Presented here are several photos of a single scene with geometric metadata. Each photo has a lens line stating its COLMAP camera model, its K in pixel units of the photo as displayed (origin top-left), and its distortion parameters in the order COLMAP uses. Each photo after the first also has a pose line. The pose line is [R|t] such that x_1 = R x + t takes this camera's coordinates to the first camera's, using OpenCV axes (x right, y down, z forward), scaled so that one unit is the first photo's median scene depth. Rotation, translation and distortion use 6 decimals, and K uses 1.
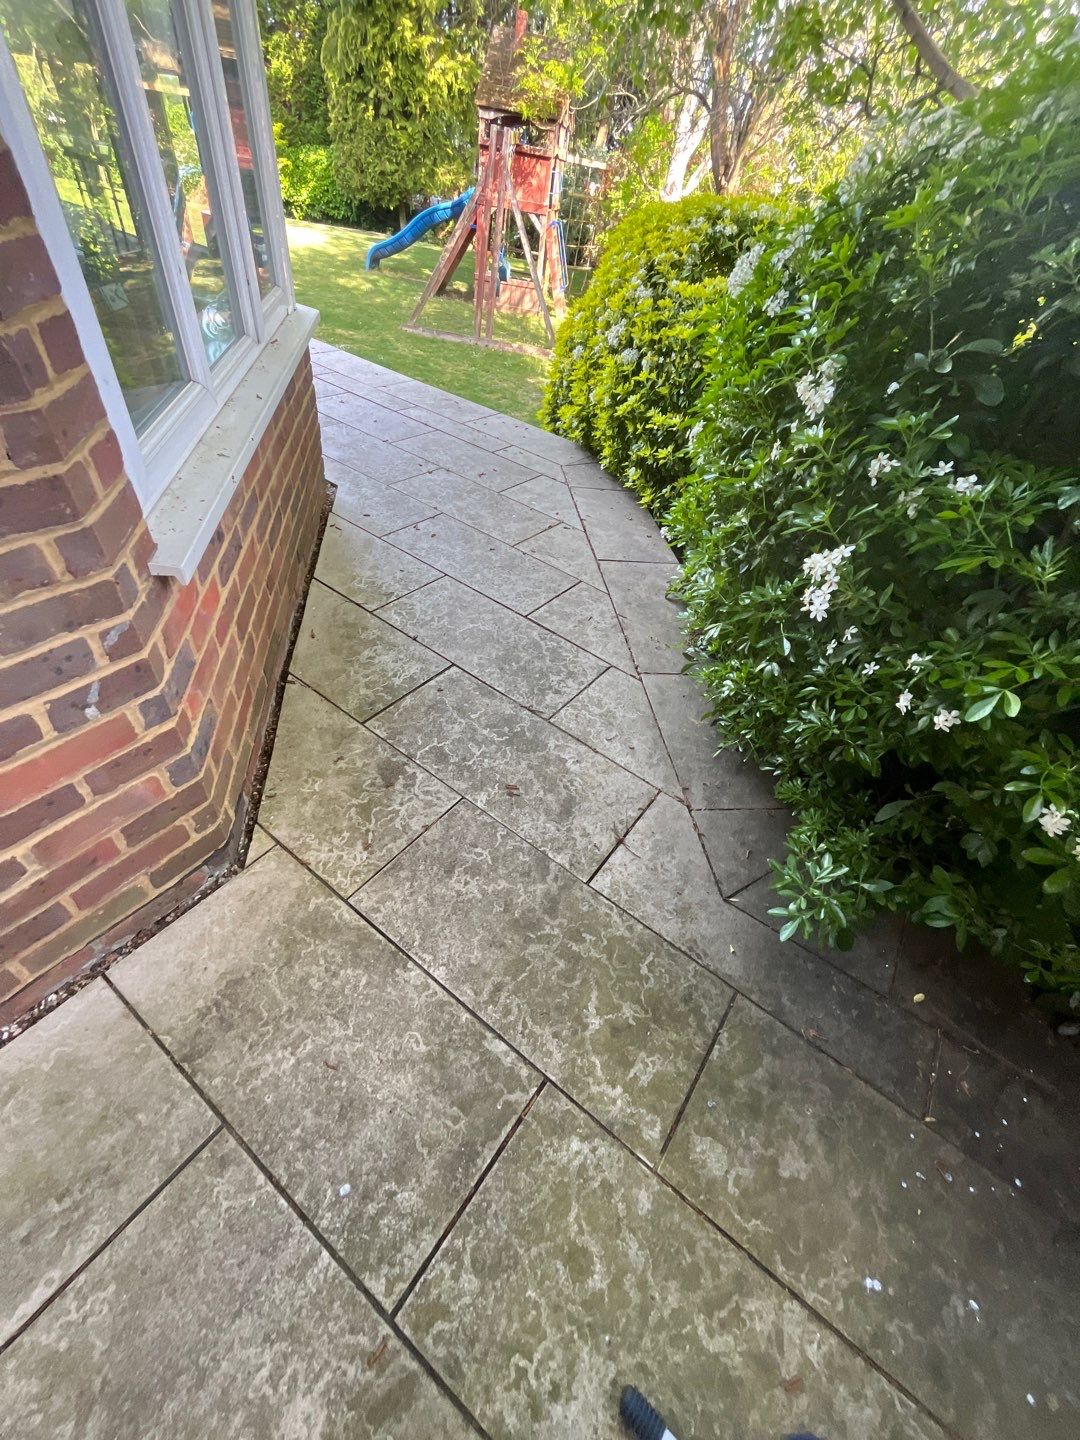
lens RADIAL K [[585.9, 0, 536.5], [0, 585.9, 719.4], [0, 0, 1]] dist [-0.001293, -0.000615]
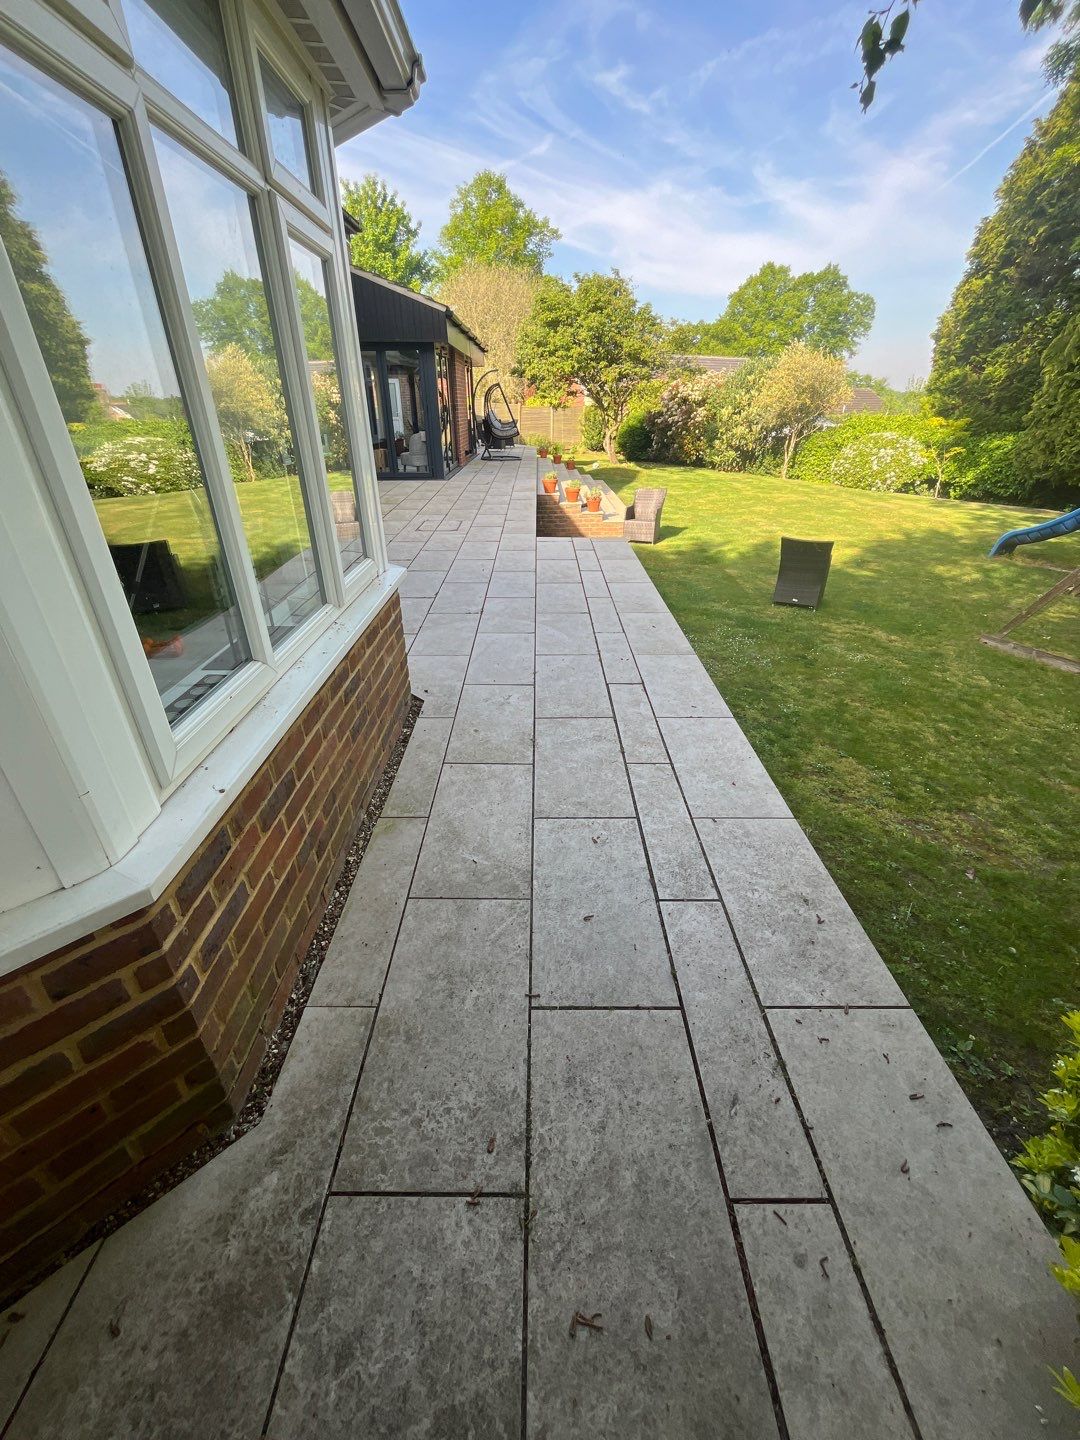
lens RADIAL K [[585.9, 0, 536.5], [0, 585.9, 719.4], [0, 0, 1]] dist [-0.001293, -0.000615]
pose [[0.593760, 0.265723, -0.759500, 0.009621], [-0.500392, 0.861117, -0.089921, -0.146852], [0.630124, 0.433439, 0.644262, 0.142355]]
